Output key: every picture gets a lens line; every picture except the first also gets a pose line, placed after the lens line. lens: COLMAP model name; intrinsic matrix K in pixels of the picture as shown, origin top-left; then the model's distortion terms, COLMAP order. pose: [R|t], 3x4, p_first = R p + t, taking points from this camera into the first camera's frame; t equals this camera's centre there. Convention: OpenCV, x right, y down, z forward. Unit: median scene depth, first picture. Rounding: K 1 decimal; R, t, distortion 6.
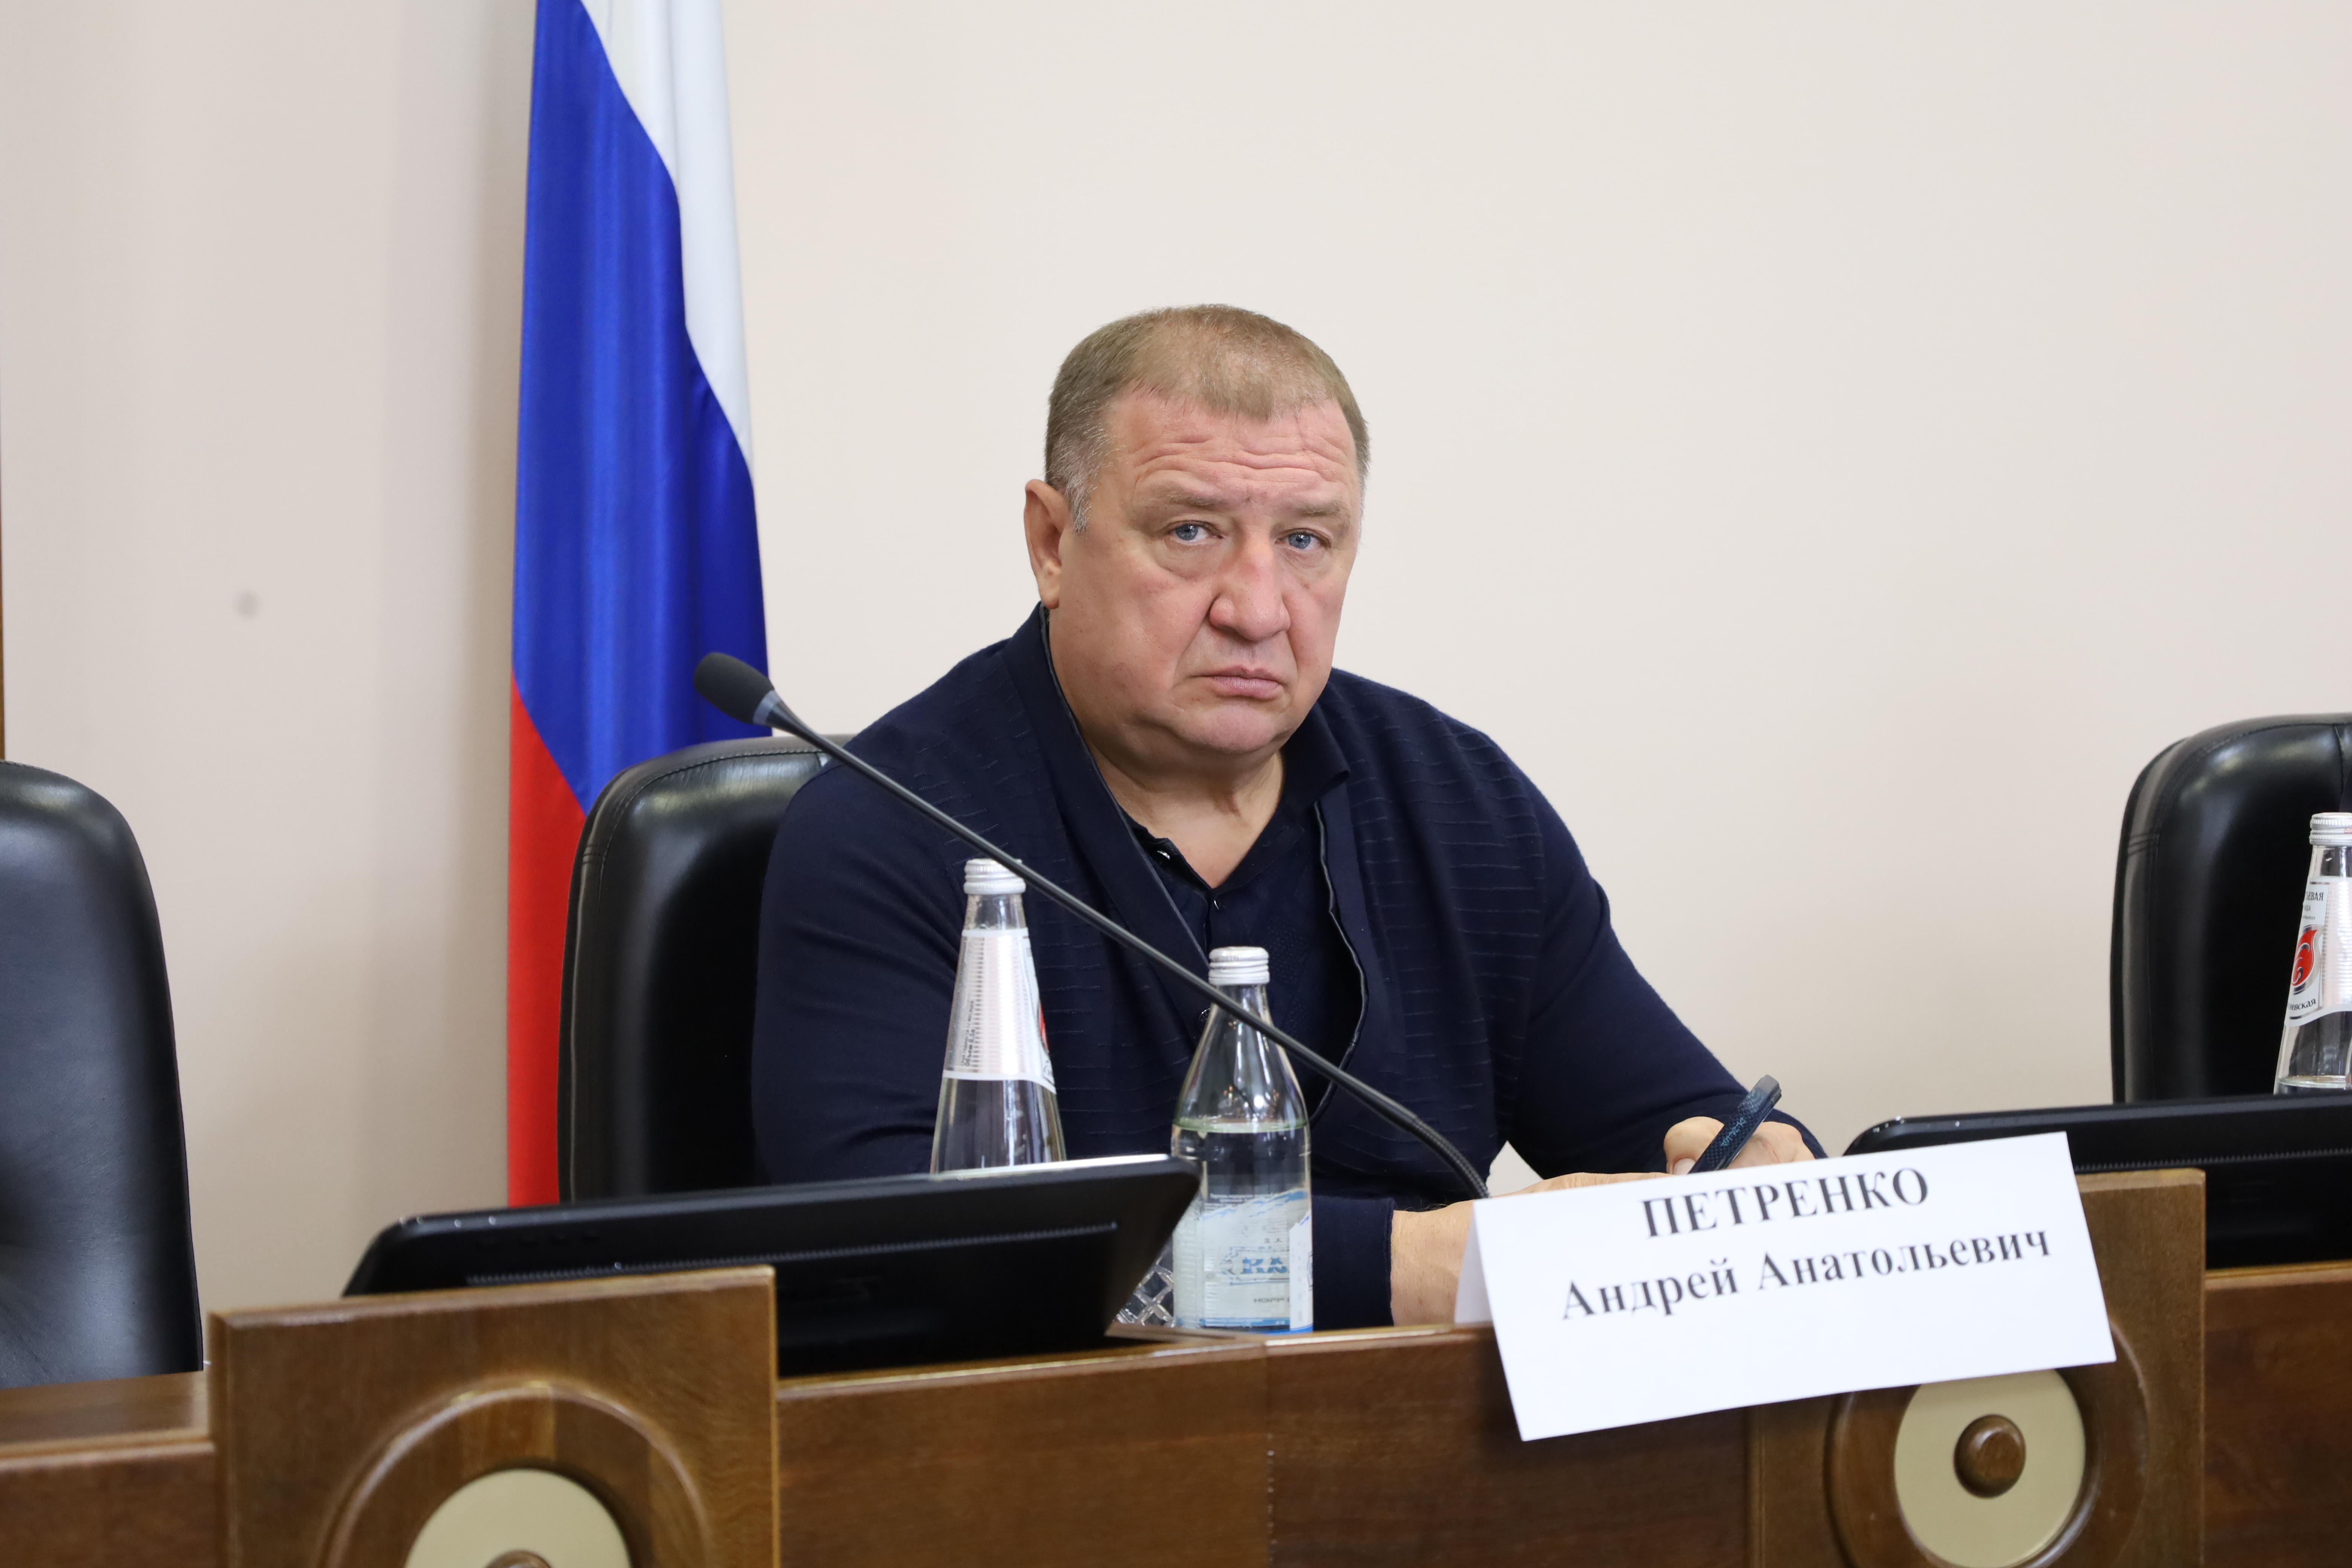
lens RADIAL K [[6192.6, 0, 1175.6], [0, 6192.6, 784.4], [0, 0, 1]] dist [0.083864, 0.000000]
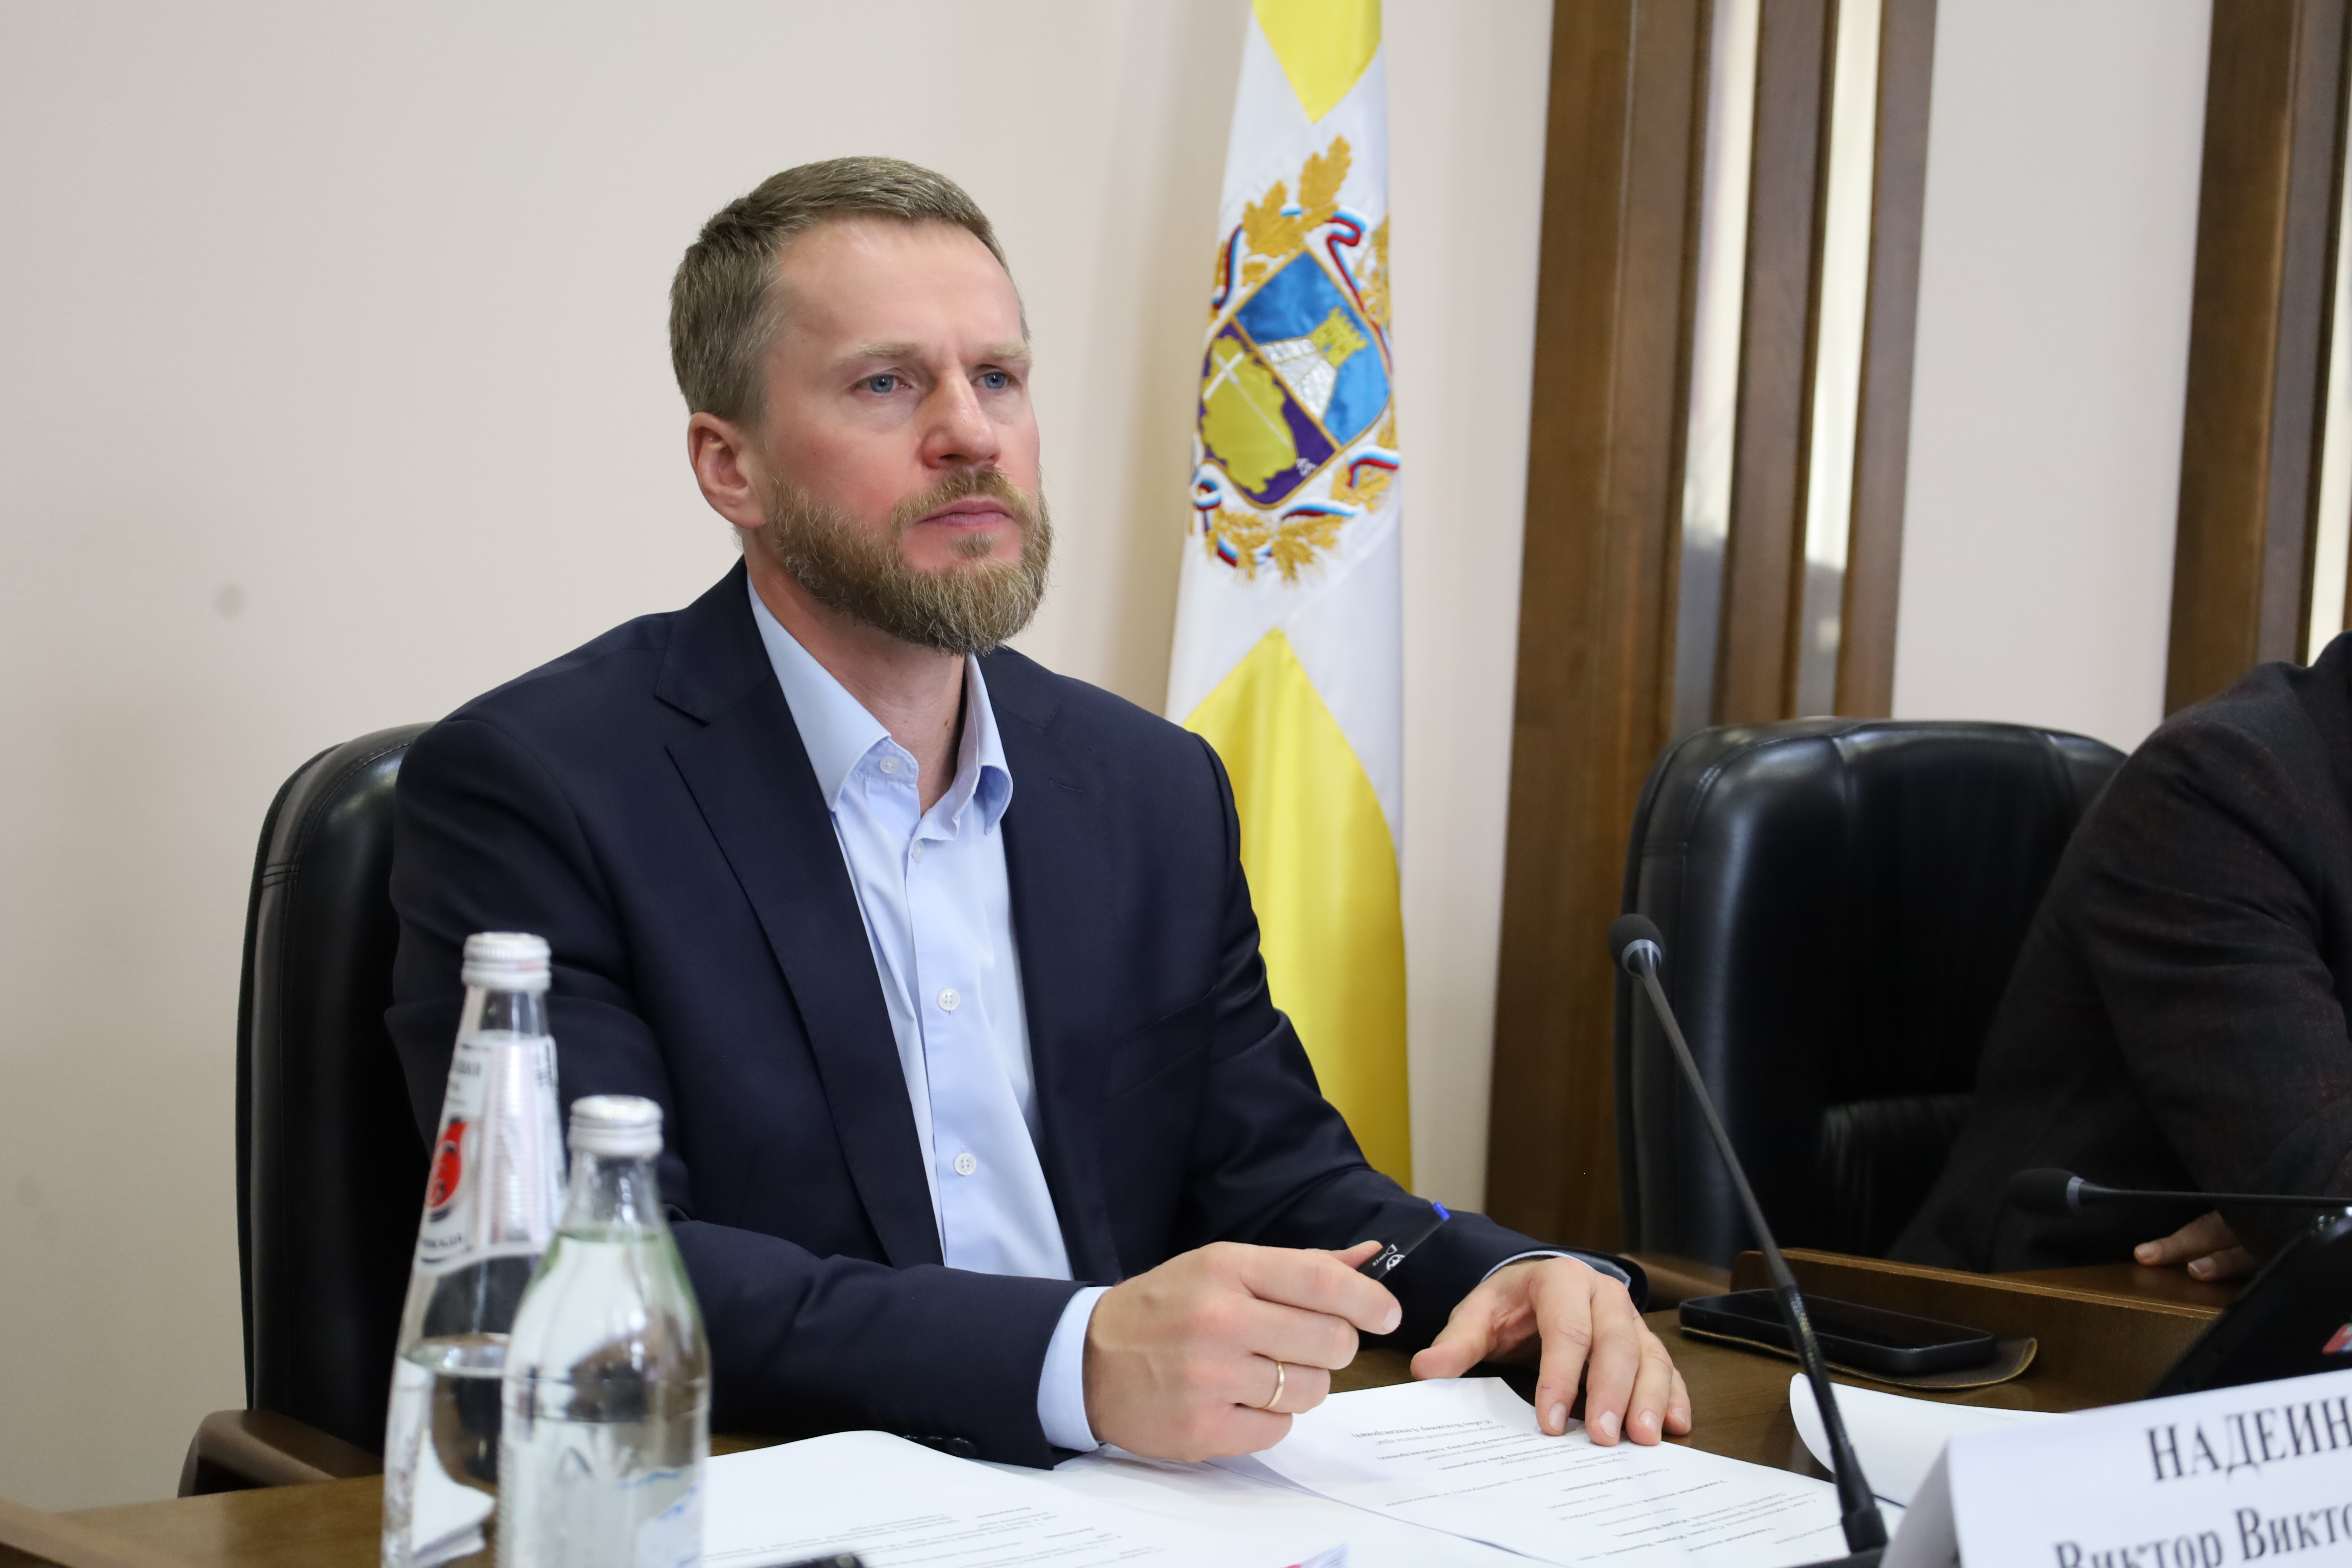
lens RADIAL K [[3642.0, 0, 1175.4], [0, 3642.0, 783.5], [0, 0, 1]] dist [-0.027368, 0.000000]
pose [[0.935213, 0.023488, 0.353305, 0.118863], [-0.034001, 0.999144, 0.023578, -0.022219], [-0.352448, -0.034063, 0.935211, 0.626705]]
